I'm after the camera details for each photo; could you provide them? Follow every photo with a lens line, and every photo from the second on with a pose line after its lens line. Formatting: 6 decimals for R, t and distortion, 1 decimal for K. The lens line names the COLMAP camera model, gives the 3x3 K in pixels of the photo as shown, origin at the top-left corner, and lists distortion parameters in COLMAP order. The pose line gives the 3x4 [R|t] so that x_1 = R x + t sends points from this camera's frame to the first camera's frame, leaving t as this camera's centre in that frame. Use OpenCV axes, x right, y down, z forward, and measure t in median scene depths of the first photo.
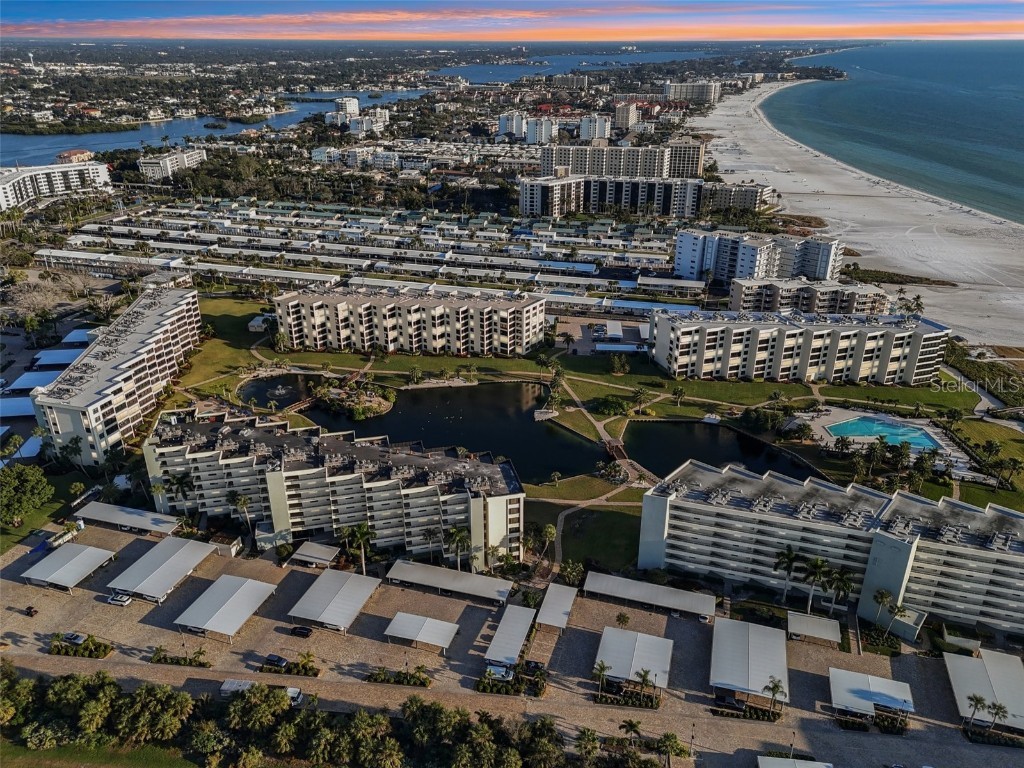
lens RADIAL K [[747.2, 0, 514.8], [0, 747.2, 384.9], [0, 0, 1]] dist [0.065189, -0.057976]
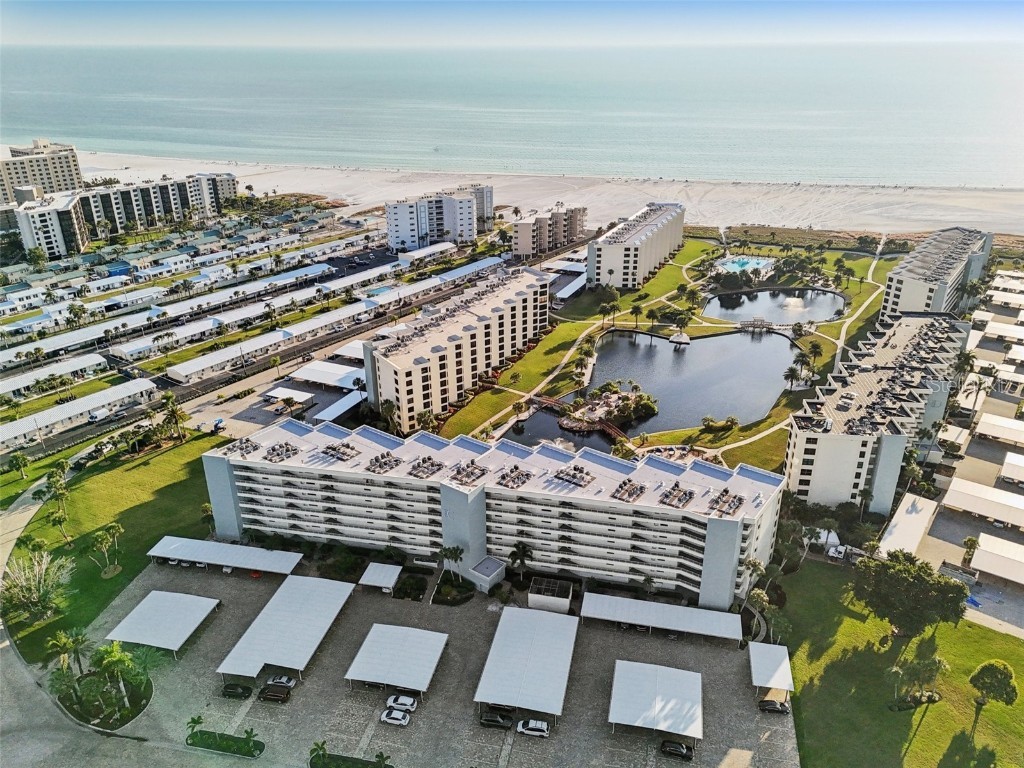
lens RADIAL K [[747.2, 0, 514.8], [0, 747.2, 384.9], [0, 0, 1]] dist [0.065189, -0.057976]
pose [[0.344298, -0.388710, 0.854613, -0.654615], [0.393206, 0.886289, 0.244706, -0.171062], [-0.852554, 0.251787, 0.457990, 0.468894]]
